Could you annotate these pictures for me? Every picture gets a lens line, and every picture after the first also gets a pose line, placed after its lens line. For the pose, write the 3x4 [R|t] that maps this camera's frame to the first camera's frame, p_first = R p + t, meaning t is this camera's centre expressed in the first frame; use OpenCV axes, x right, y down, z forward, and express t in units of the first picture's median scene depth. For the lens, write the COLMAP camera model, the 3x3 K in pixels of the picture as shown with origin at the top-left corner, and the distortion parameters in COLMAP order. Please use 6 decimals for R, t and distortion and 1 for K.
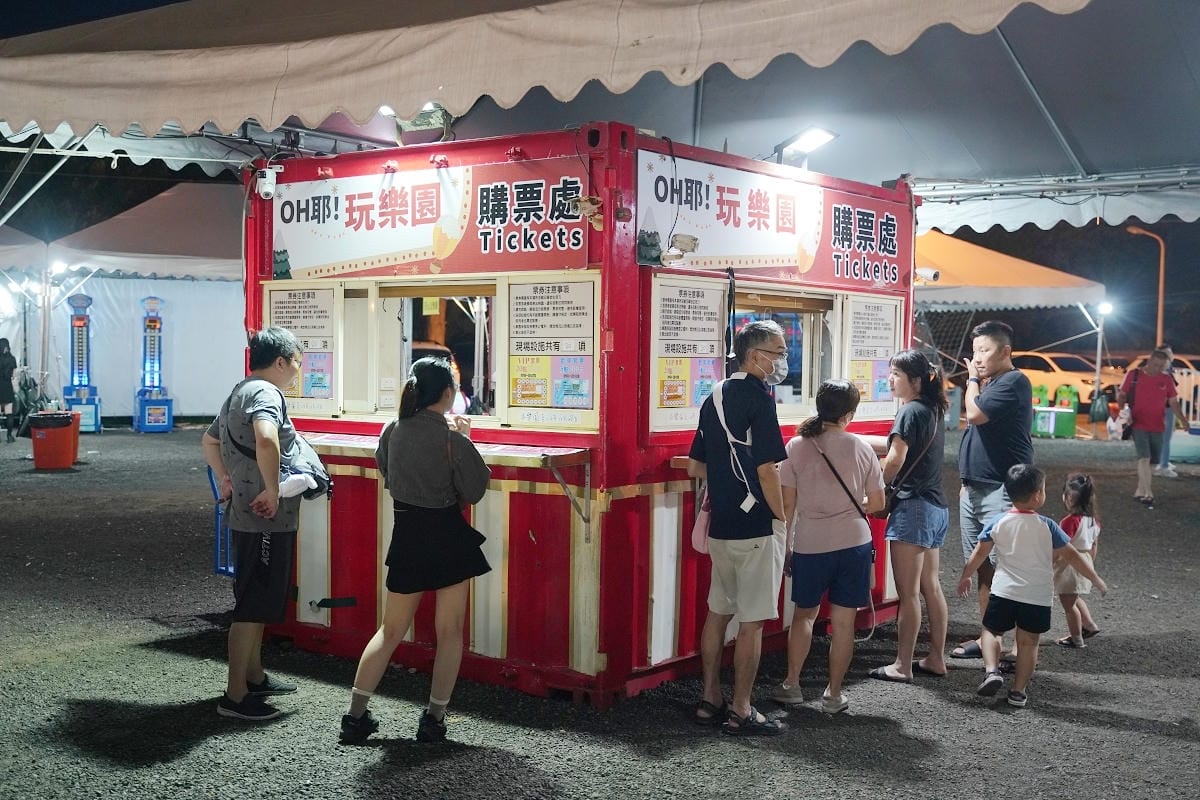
lens RADIAL K [[1495.6, 0, 600.0], [0, 1495.6, 399.8], [0, 0, 1]] dist [0.000655, 0.000000]
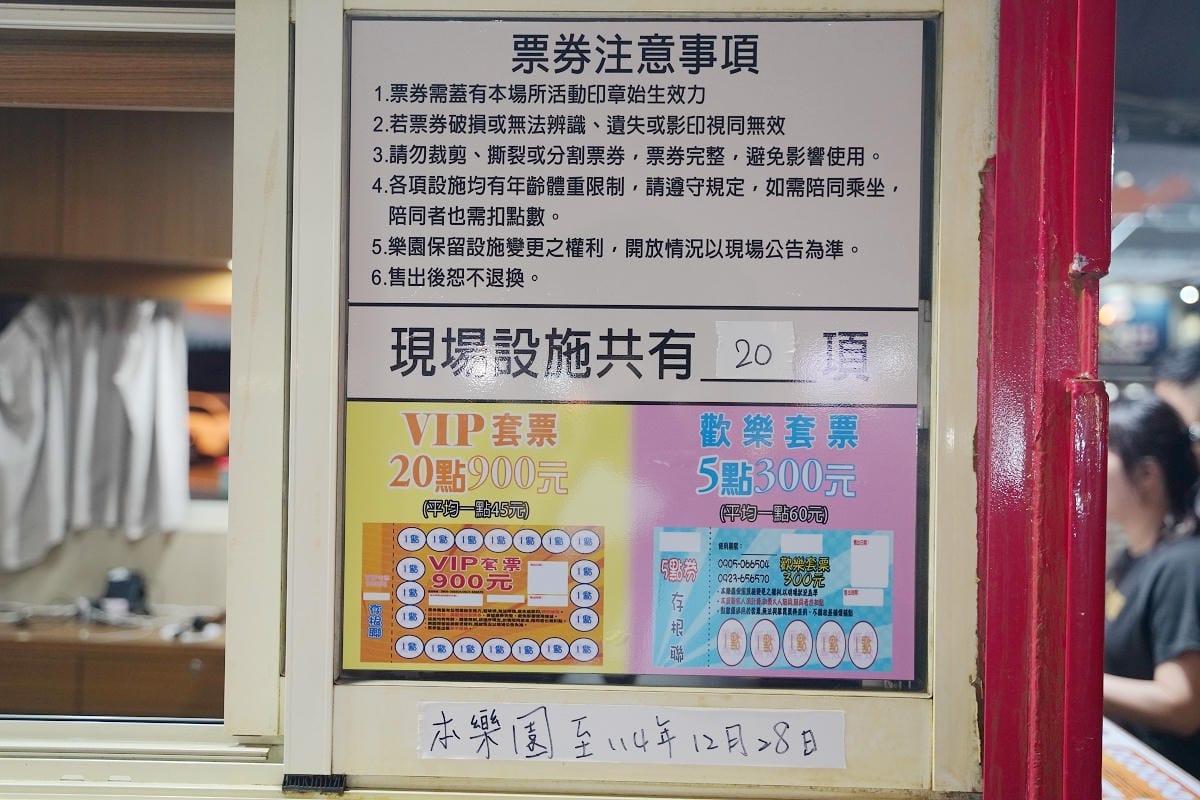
lens RADIAL K [[1522.1, 0, 600.0], [0, 1522.1, 400.4], [0, 0, 1]] dist [0.000936, 0.000000]
pose [[0.810223, 0.004415, 0.586106, -0.147971], [0.009173, 0.999754, -0.020211, -0.026118], [-0.586051, 0.021752, 0.809982, 0.844975]]
